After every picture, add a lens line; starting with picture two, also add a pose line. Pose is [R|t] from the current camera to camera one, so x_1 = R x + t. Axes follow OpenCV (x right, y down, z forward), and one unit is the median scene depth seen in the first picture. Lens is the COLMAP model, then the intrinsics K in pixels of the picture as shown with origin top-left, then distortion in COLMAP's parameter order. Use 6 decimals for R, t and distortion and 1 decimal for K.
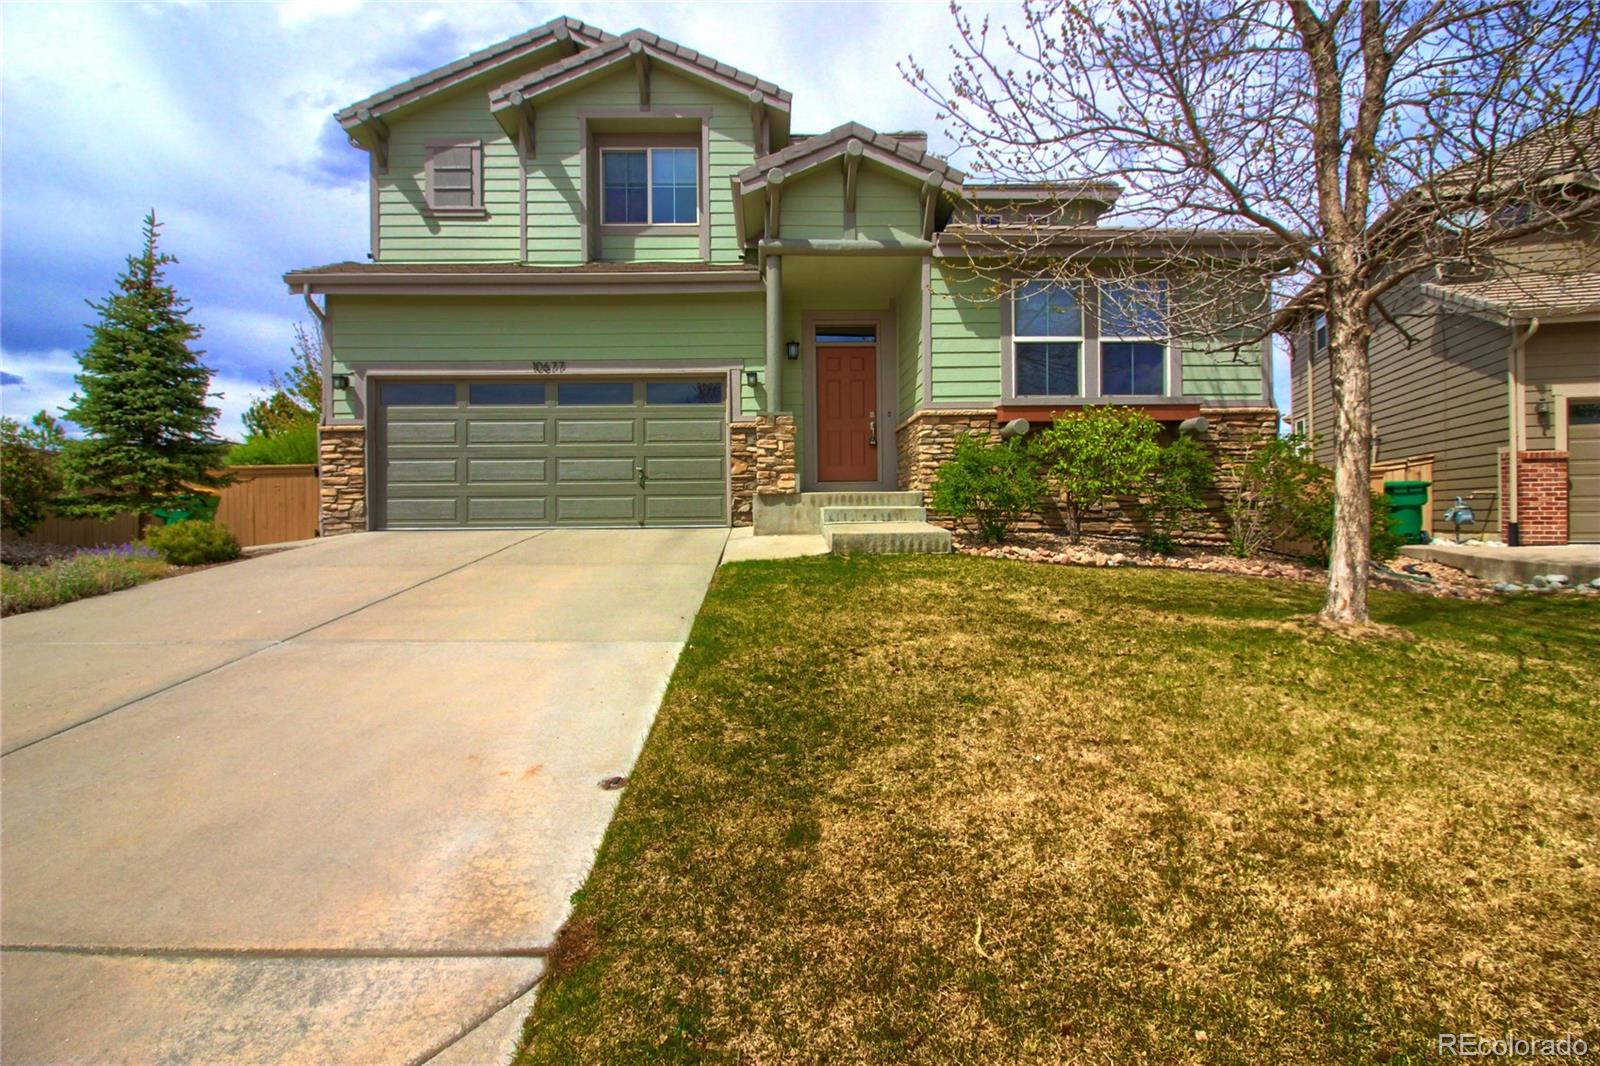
lens RADIAL K [[734.8, 0, 798.6], [0, 734.8, 536.2], [0, 0, 1]] dist [-0.006356, -0.010542]
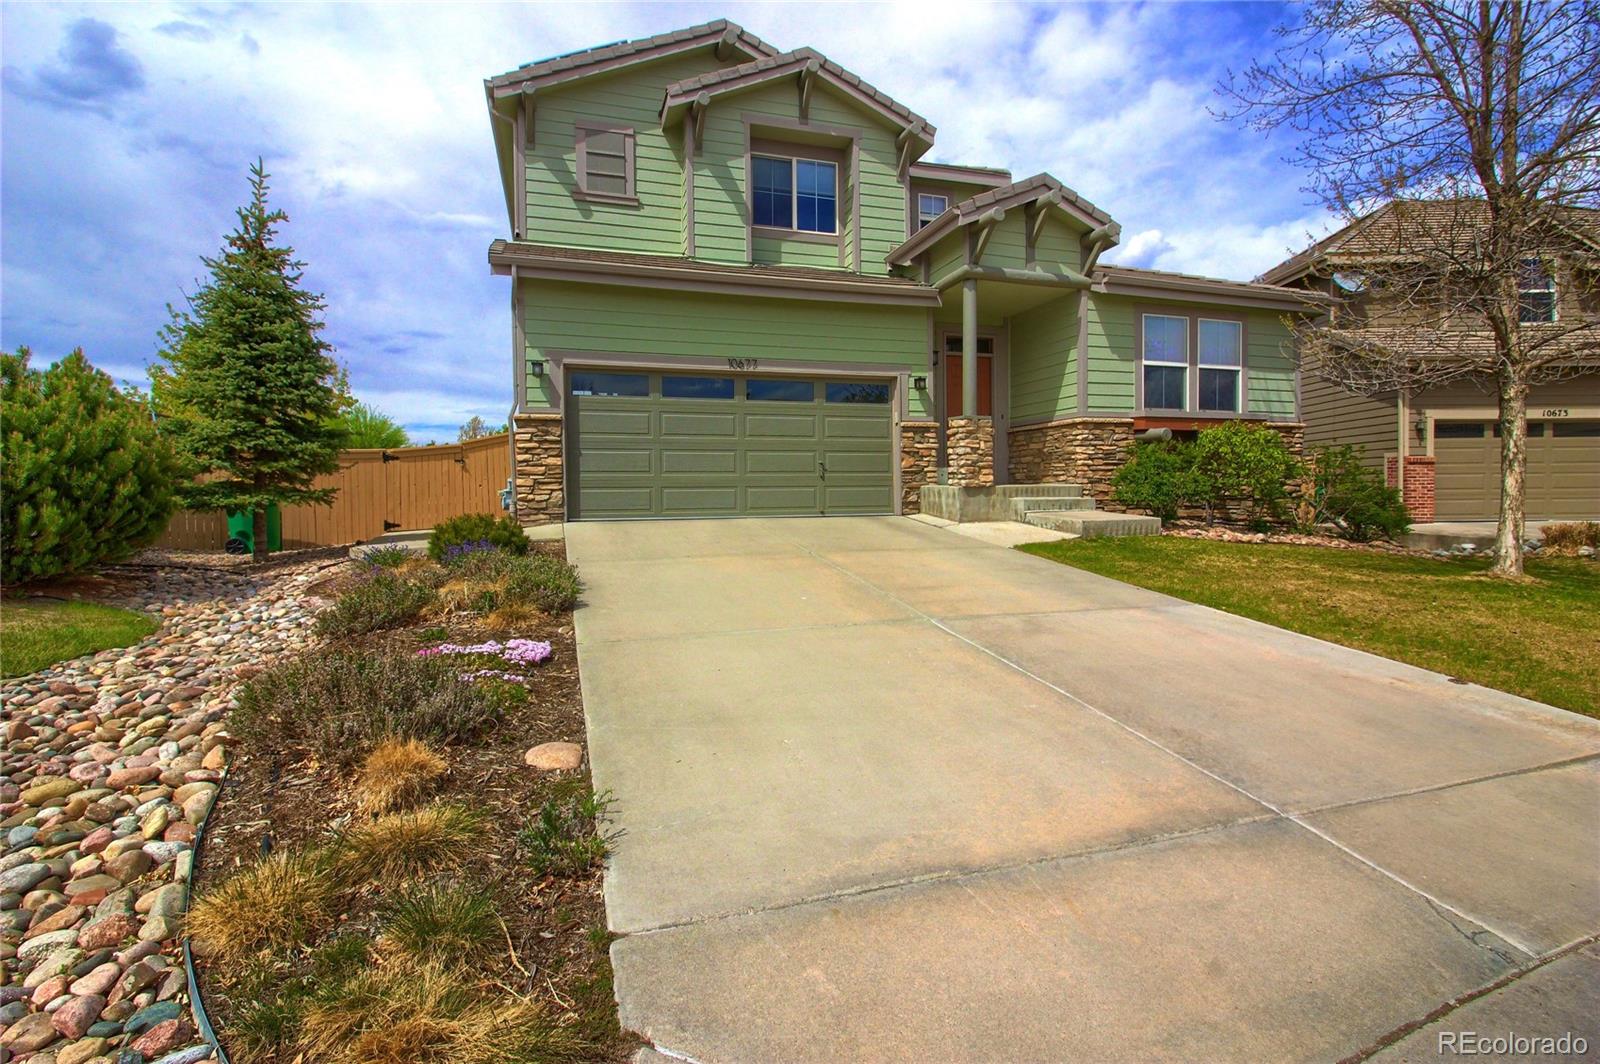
lens RADIAL K [[734.8, 0, 799.9], [0, 734.8, 536.3], [0, 0, 1]] dist [-0.006356, -0.010542]
pose [[0.961484, -0.015673, 0.274415, -0.549731], [0.009788, 0.999692, 0.022802, -0.007260], [-0.274688, -0.019238, 0.961341, -0.035606]]
